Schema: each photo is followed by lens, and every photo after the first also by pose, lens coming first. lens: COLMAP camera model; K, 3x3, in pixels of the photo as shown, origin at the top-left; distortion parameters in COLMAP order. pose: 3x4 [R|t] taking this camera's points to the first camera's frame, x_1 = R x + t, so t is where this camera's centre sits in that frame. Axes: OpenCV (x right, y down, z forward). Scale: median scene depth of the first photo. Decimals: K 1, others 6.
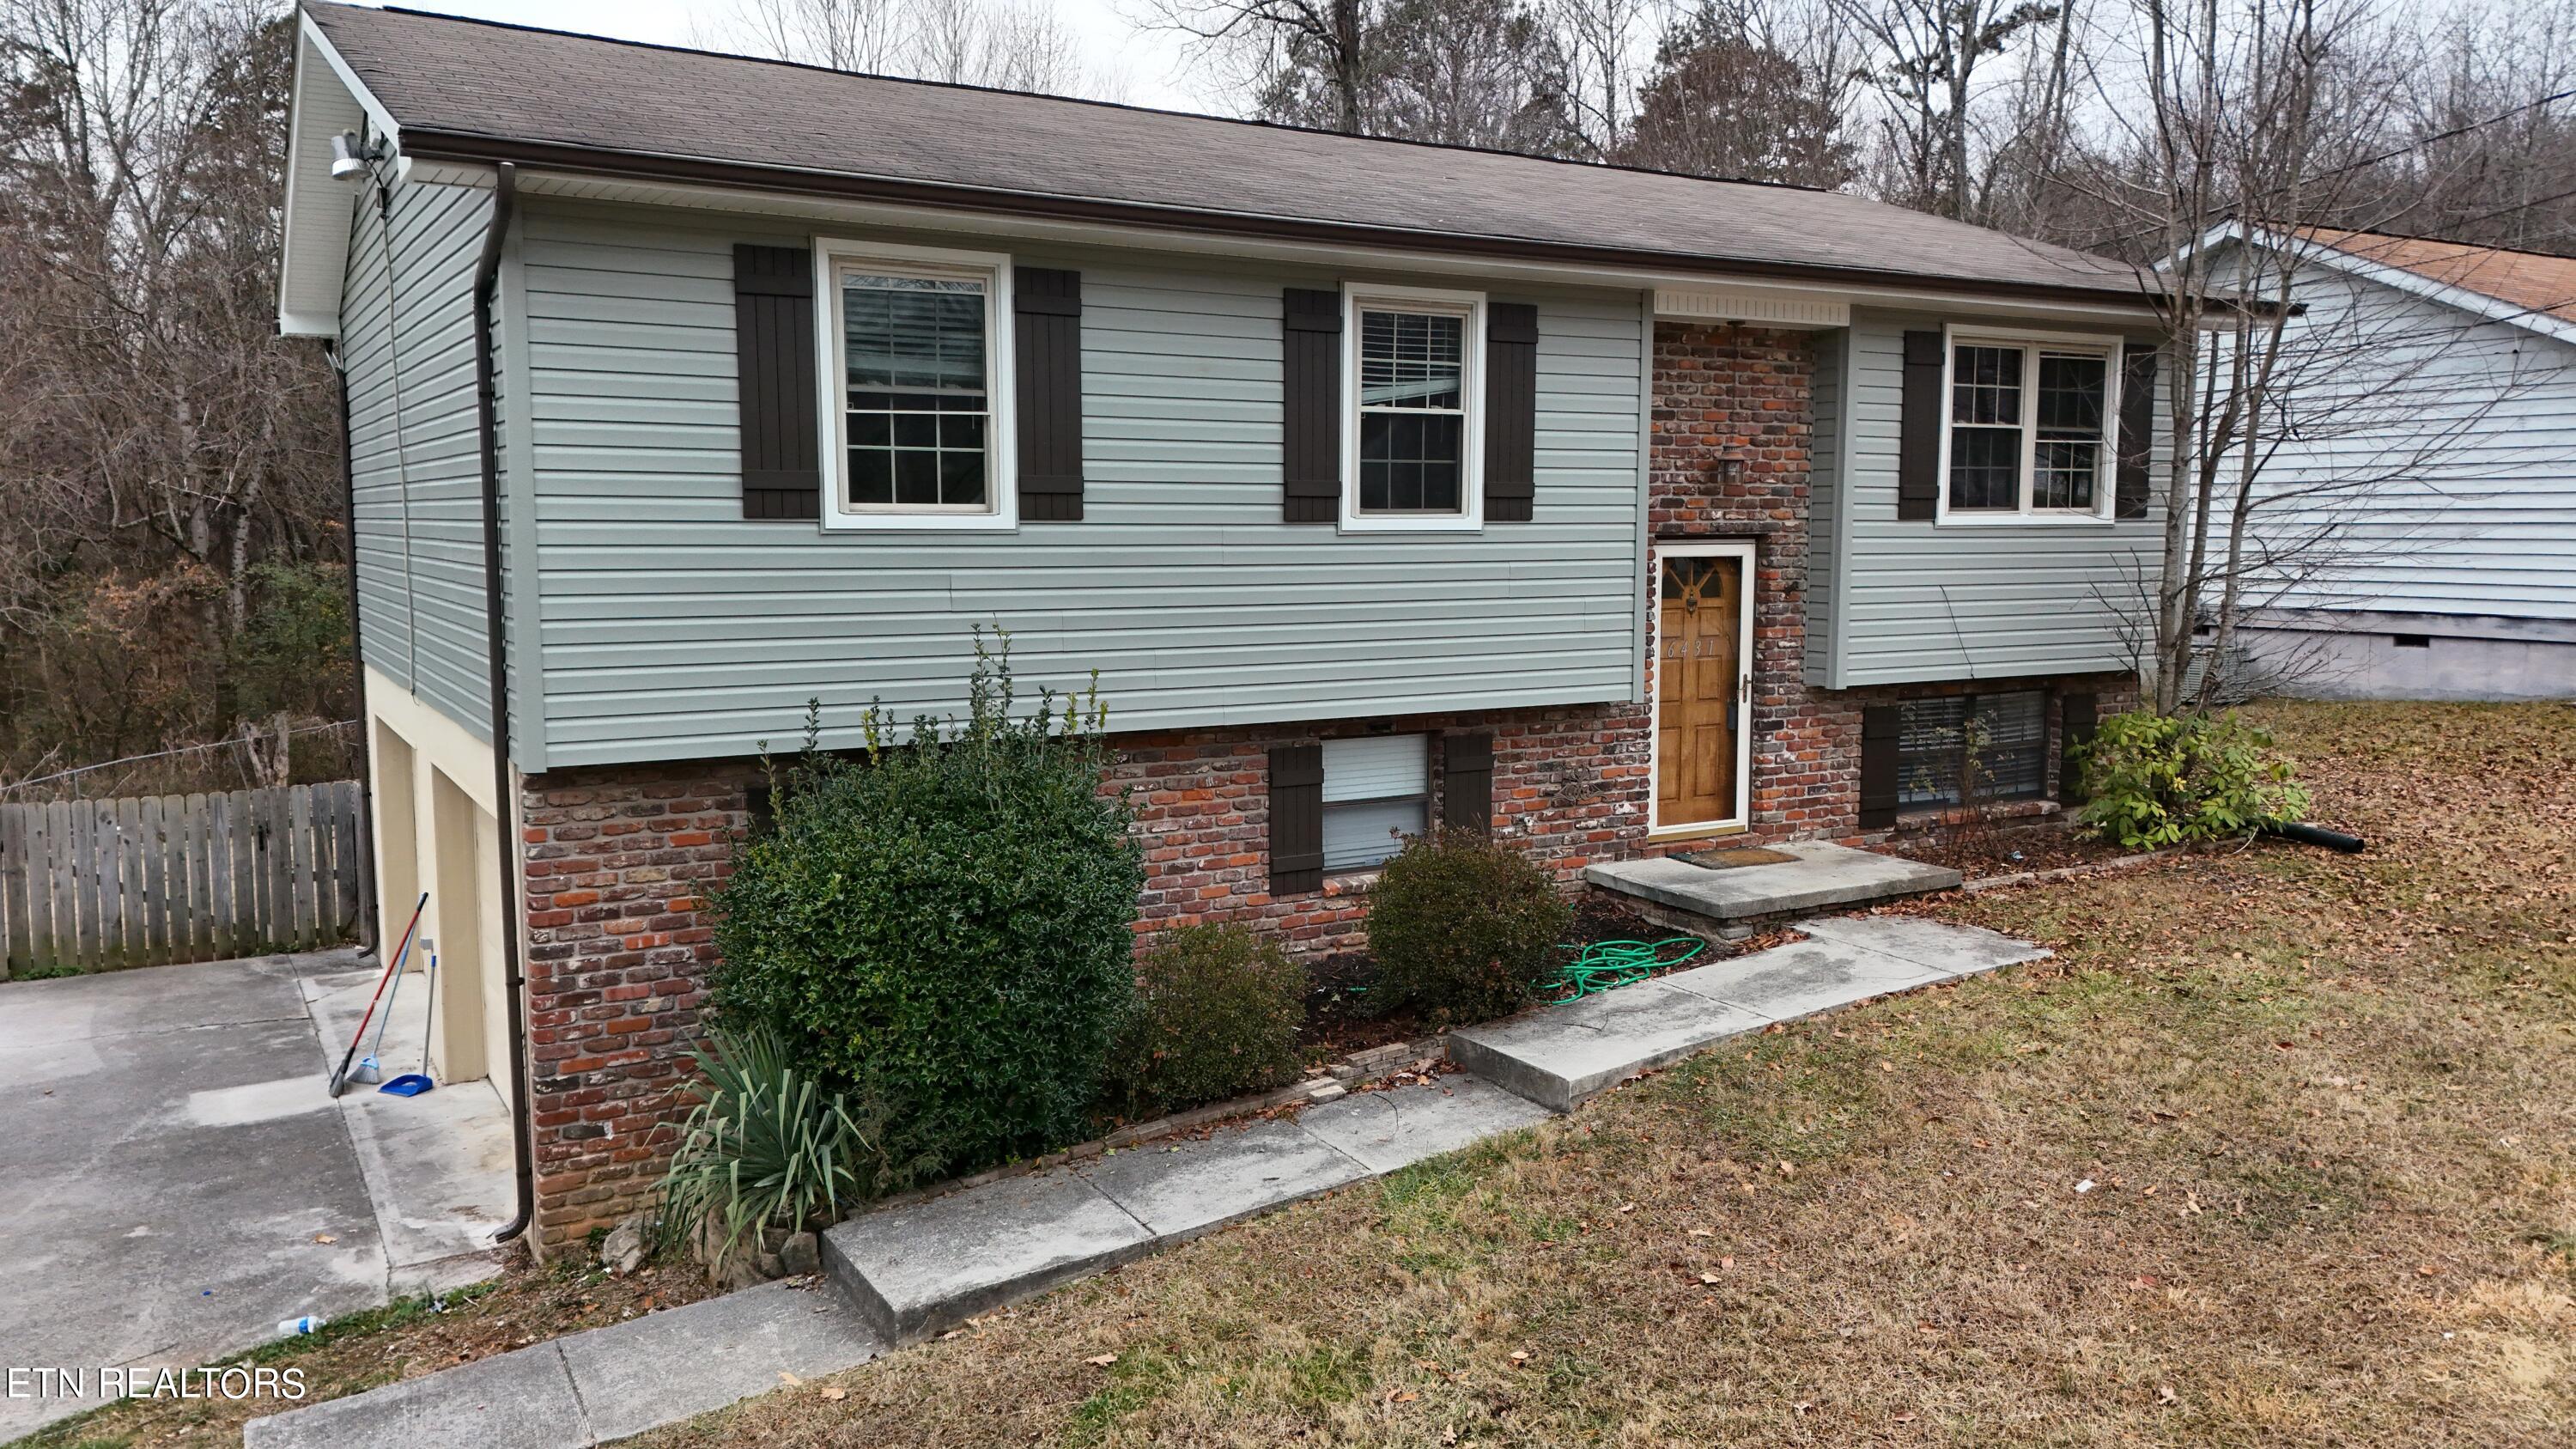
lens RADIAL K [[1907.1, 0, 1281.4], [0, 1907.1, 723.8], [0, 0, 1]] dist [0.053630, -0.048068]
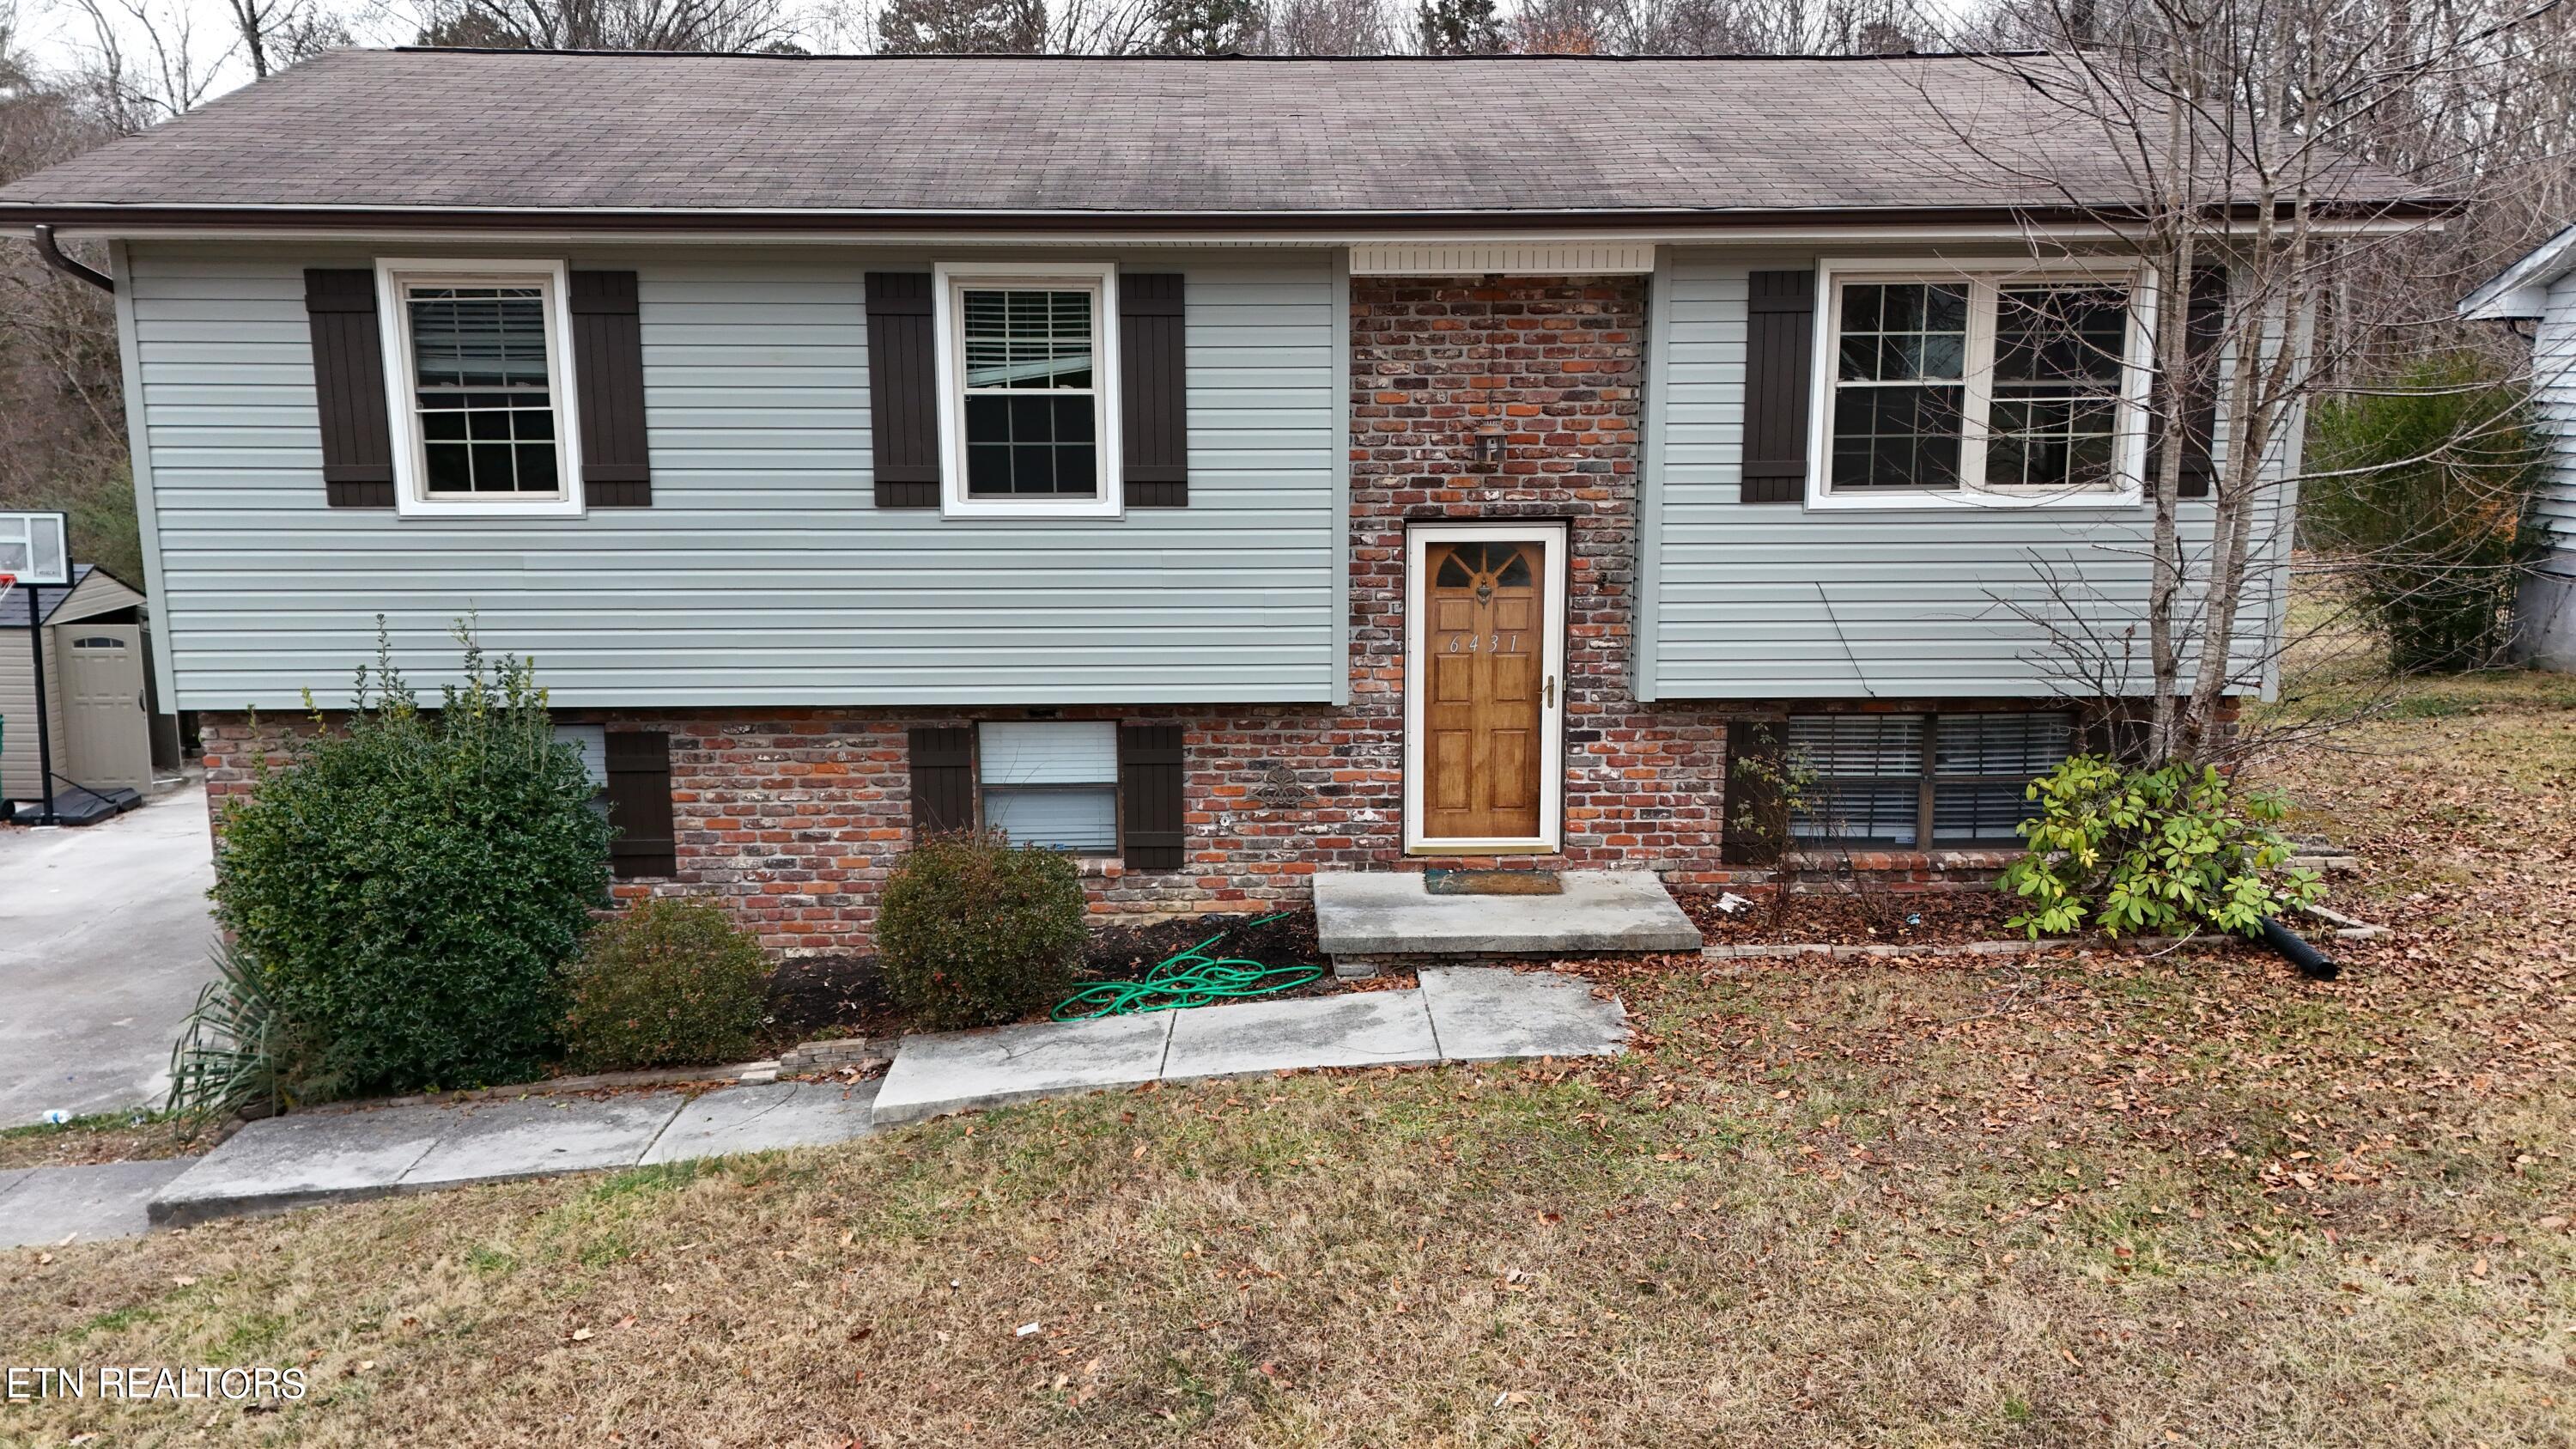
lens RADIAL K [[1907.1, 0, 1315.2], [0, 1907.1, 720.2], [0, 0, 1]] dist [0.053630, -0.048068]
pose [[0.873598, 0.082955, -0.479526, 0.670147], [-0.048354, 0.995284, 0.084087, -0.086992], [0.484240, -0.050271, 0.873490, 0.217973]]
